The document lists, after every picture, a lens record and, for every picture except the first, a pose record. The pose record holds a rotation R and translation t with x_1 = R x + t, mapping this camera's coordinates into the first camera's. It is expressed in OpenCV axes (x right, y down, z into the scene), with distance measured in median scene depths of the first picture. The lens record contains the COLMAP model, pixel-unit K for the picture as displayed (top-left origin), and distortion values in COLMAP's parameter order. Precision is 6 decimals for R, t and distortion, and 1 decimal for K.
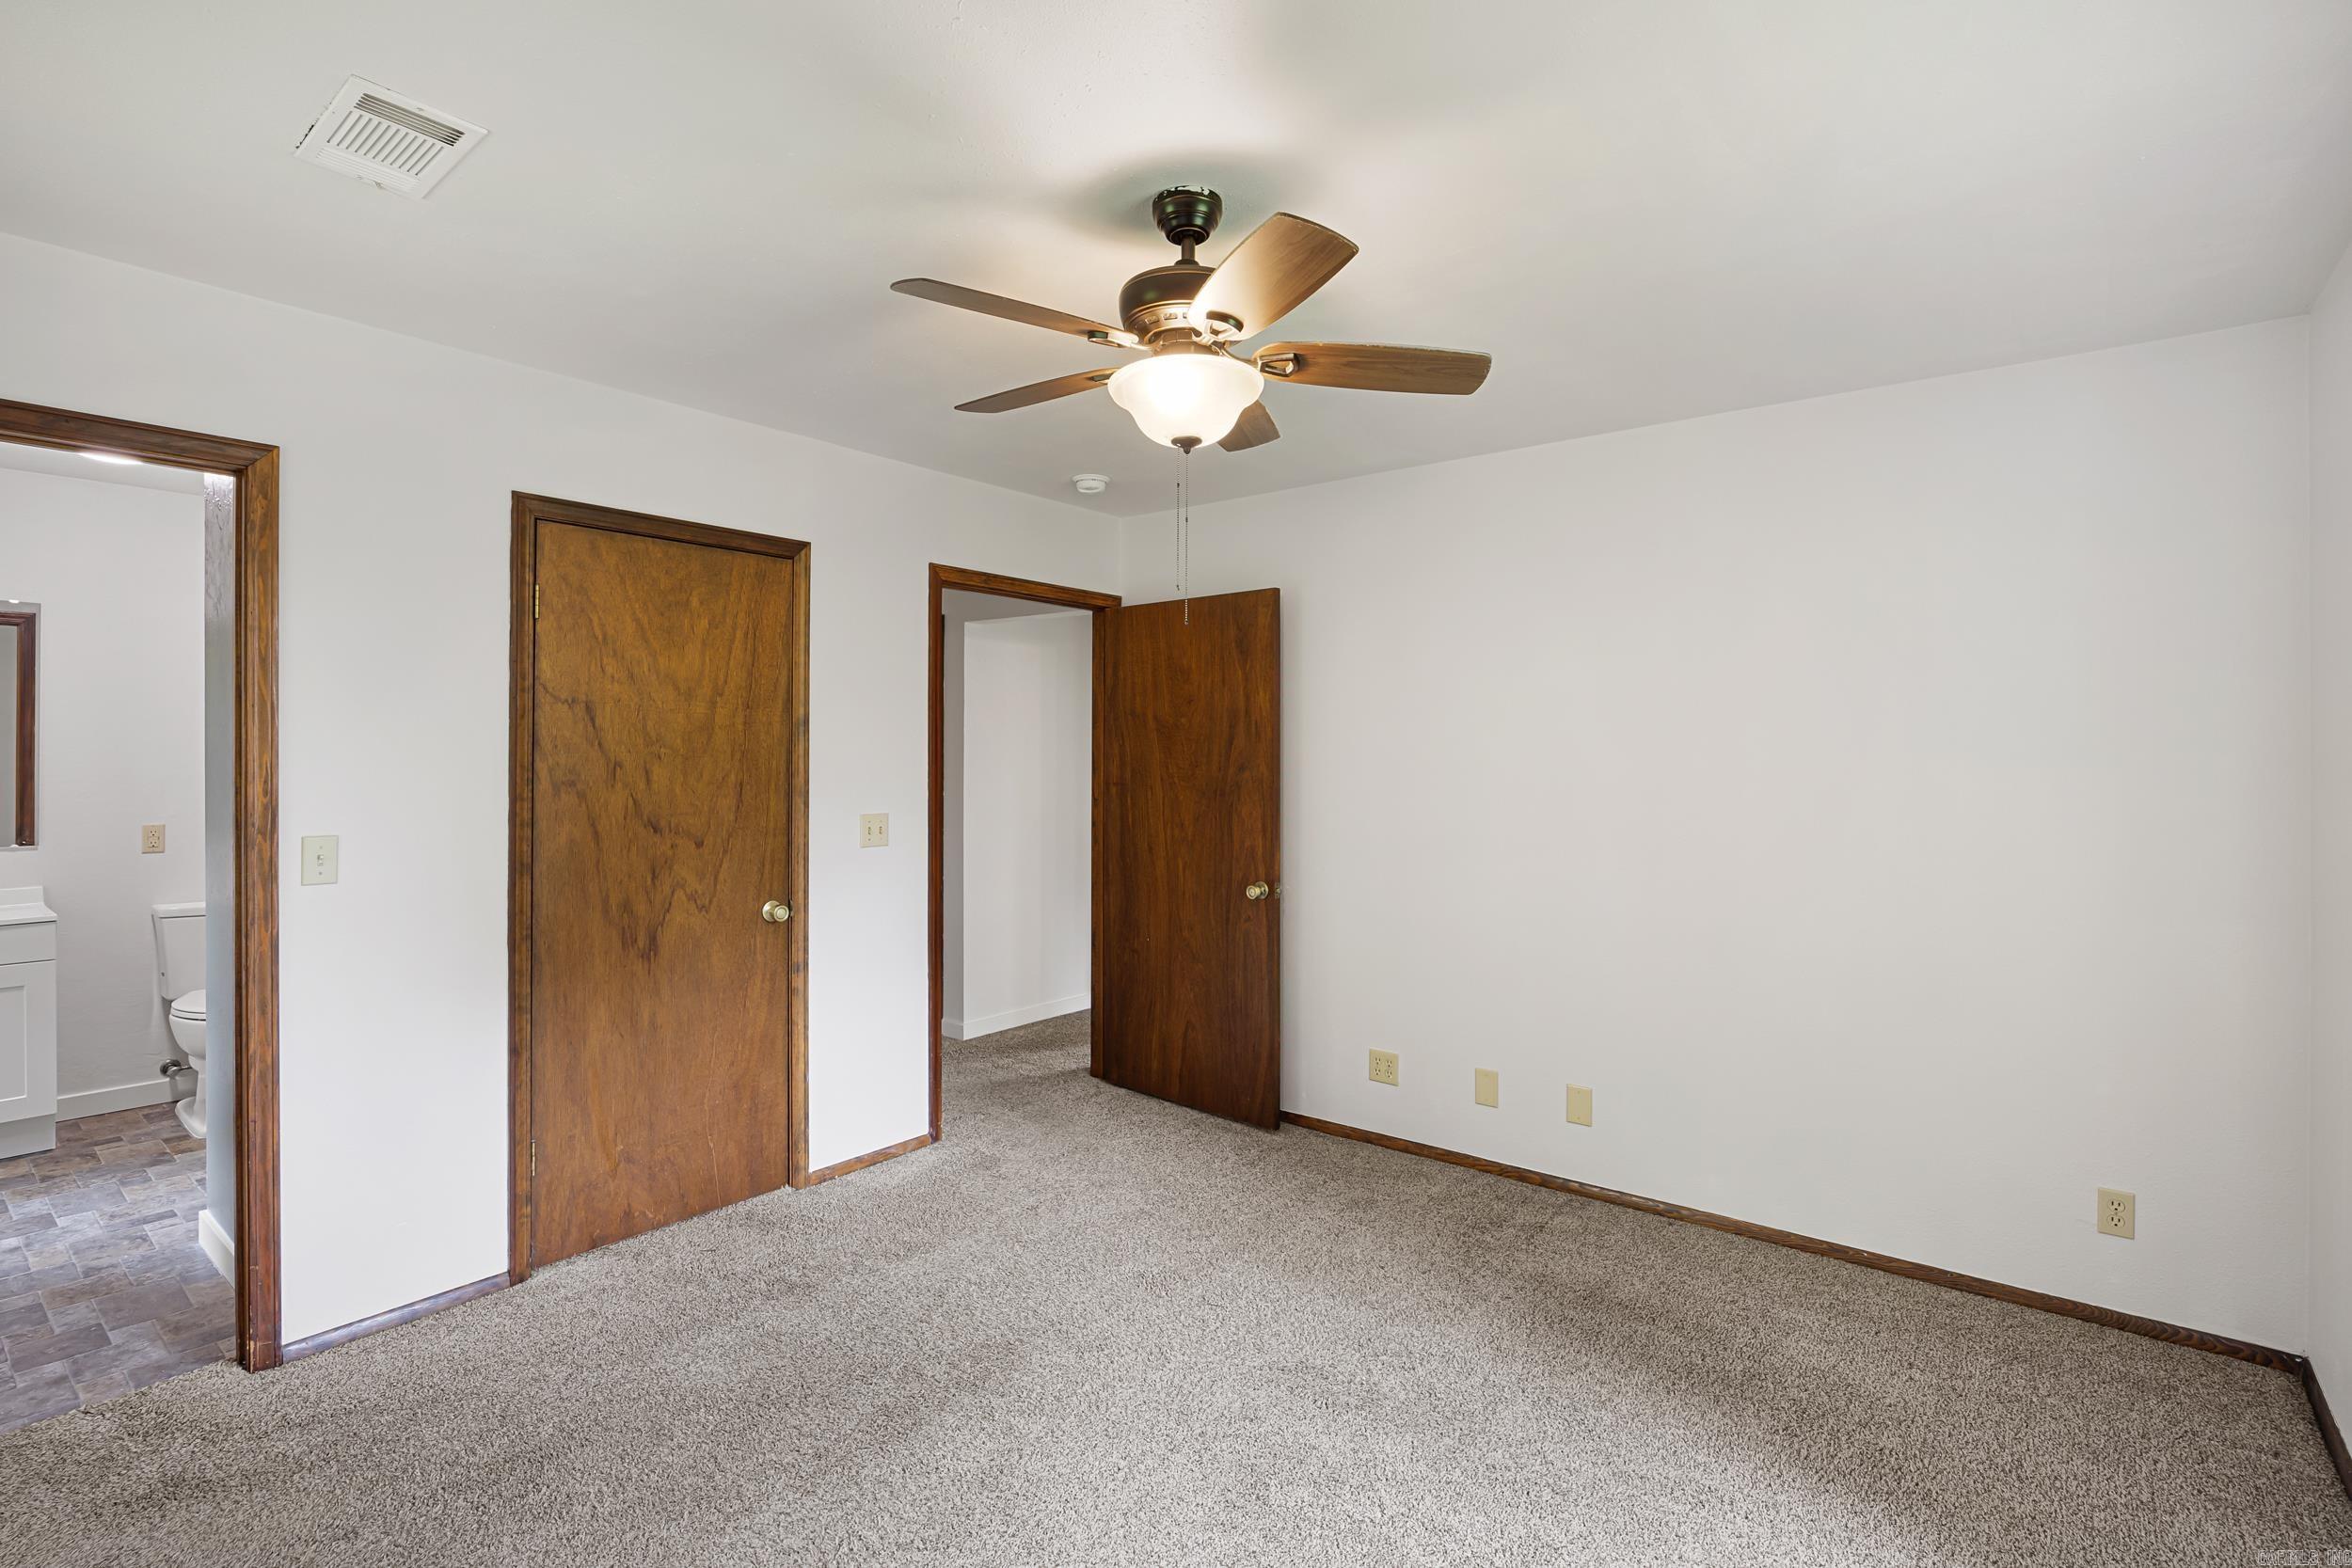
lens RADIAL K [[1056.2, 0, 1179.6], [0, 1056.2, 758.5], [0, 0, 1]] dist [-0.013584, 0.000584]
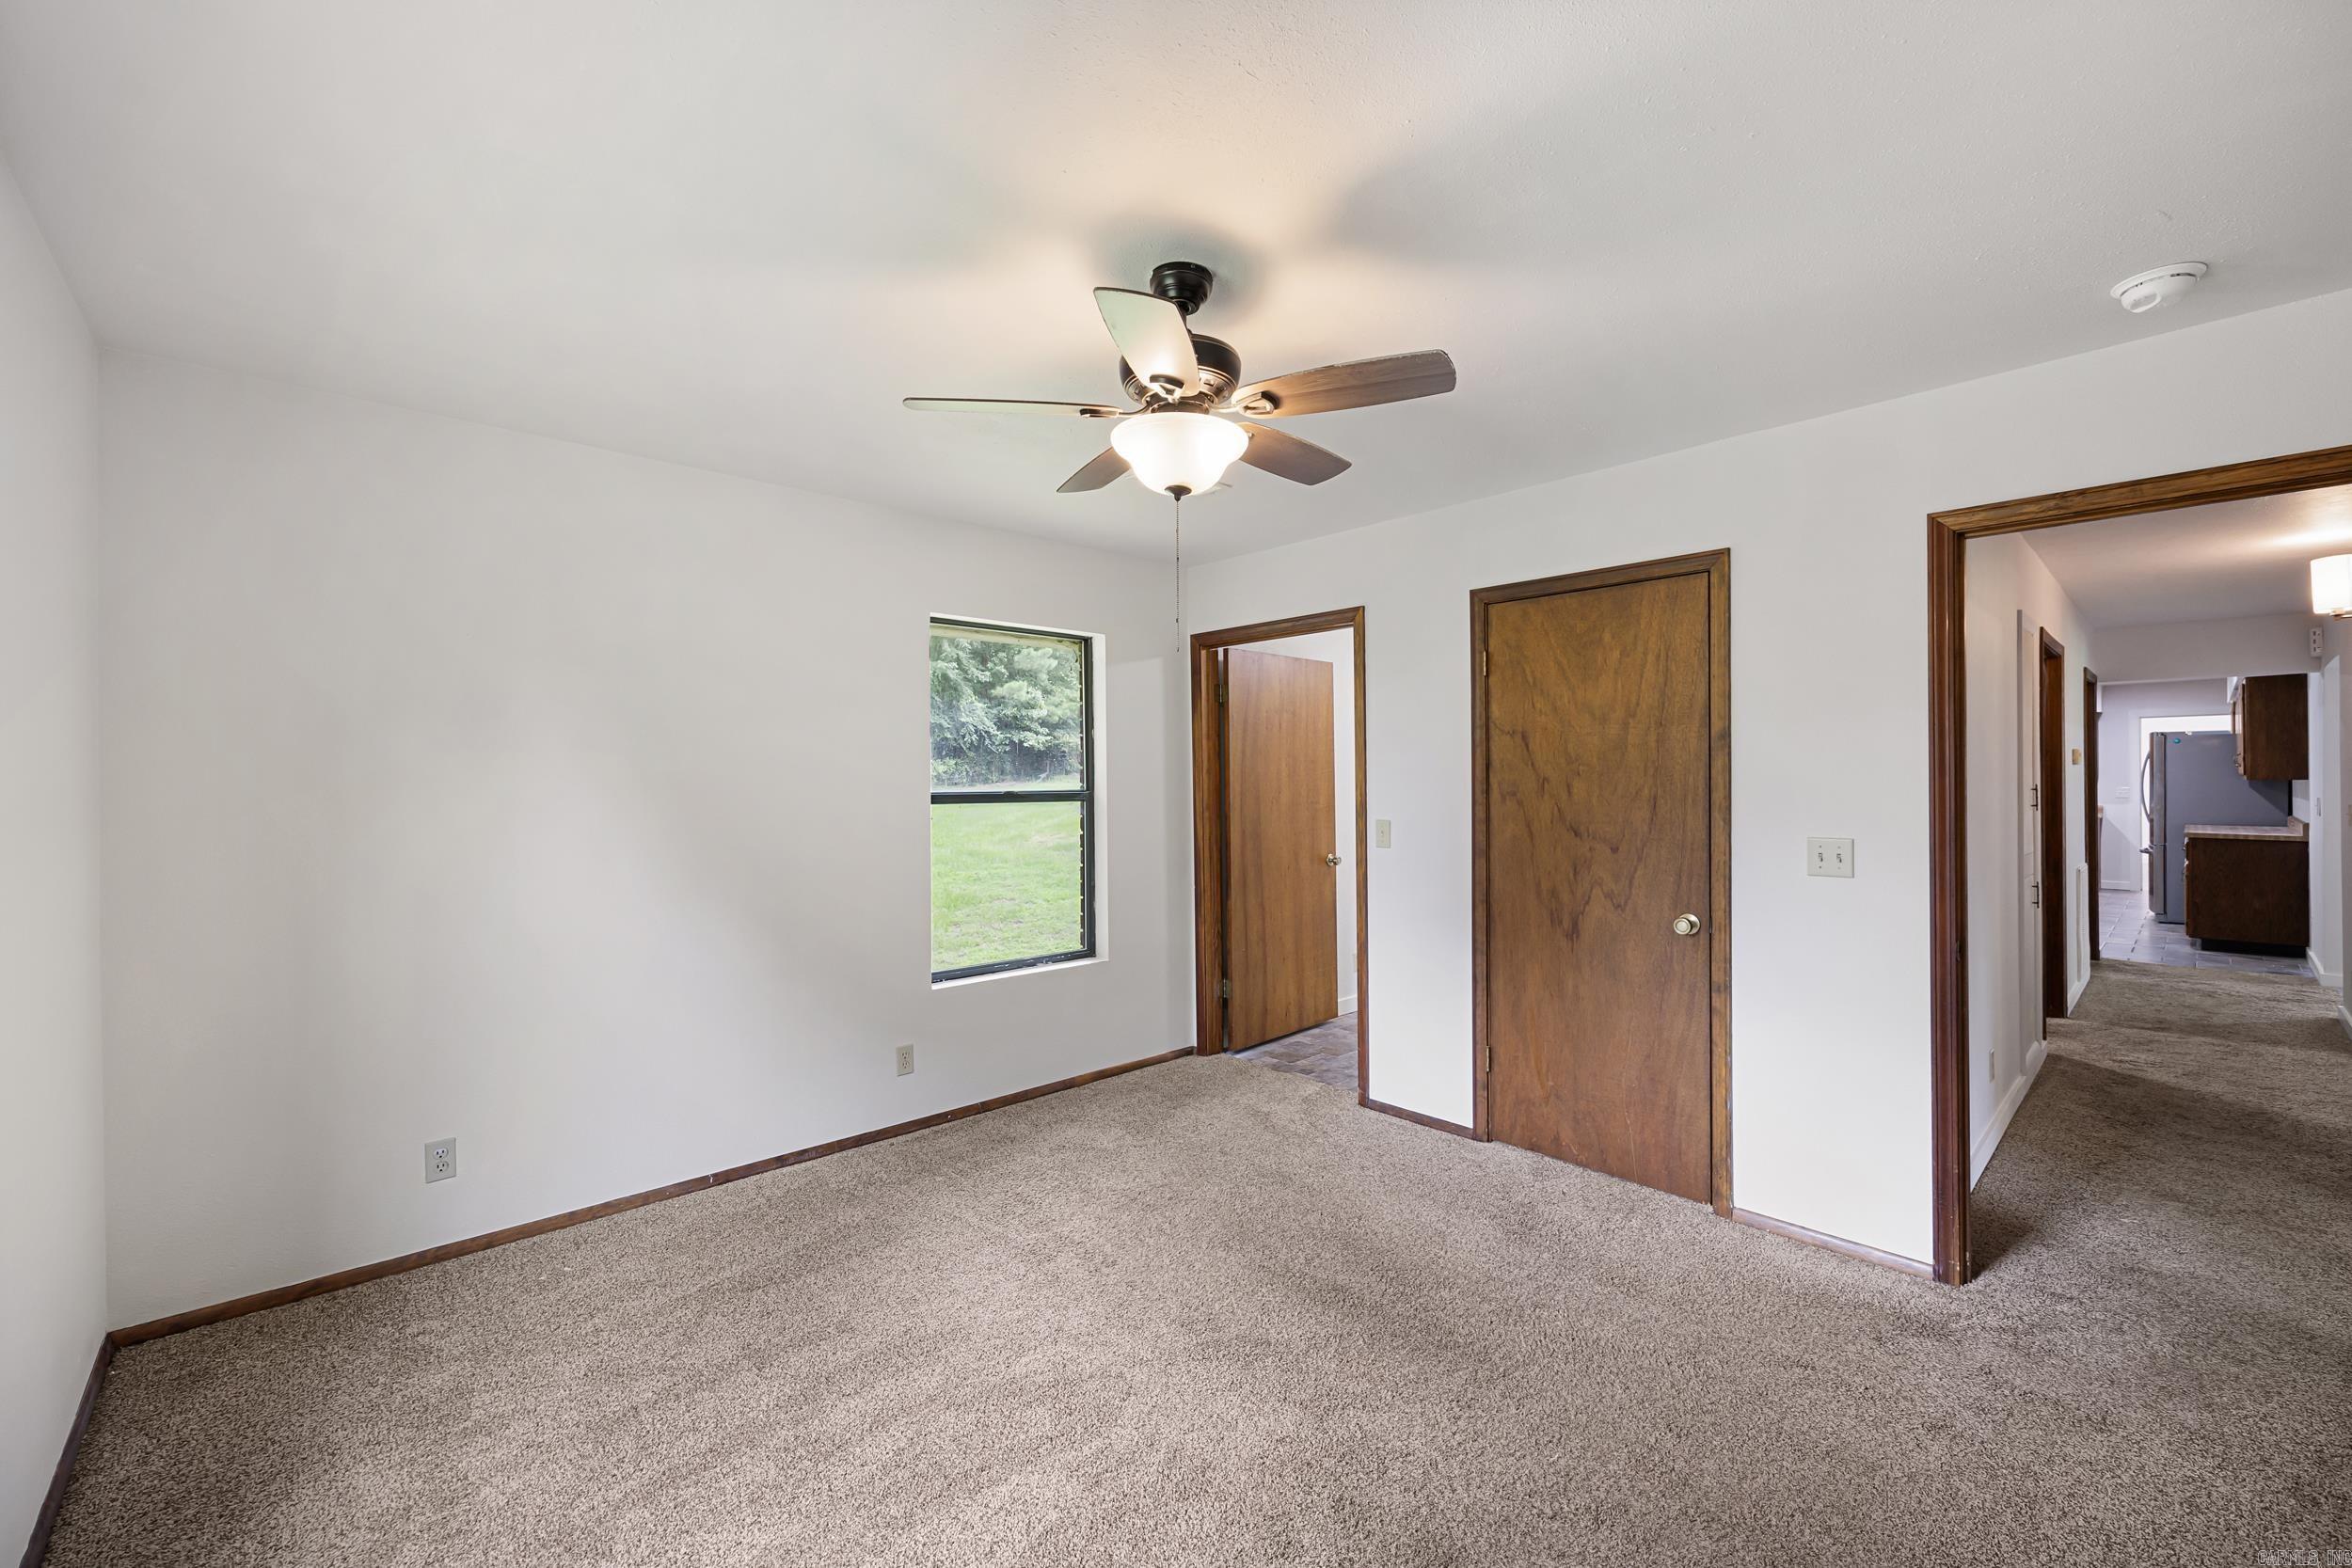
lens RADIAL K [[955.7, 0, 1176.0], [0, 955.7, 784.0], [0, 0, 1]] dist [-0.001331, -0.000010]
pose [[-0.139395, 0.004370, -0.990227, 0.643385], [0.005249, 0.999979, 0.003674, 0.004281], [0.990223, -0.004686, -0.139415, 0.692362]]
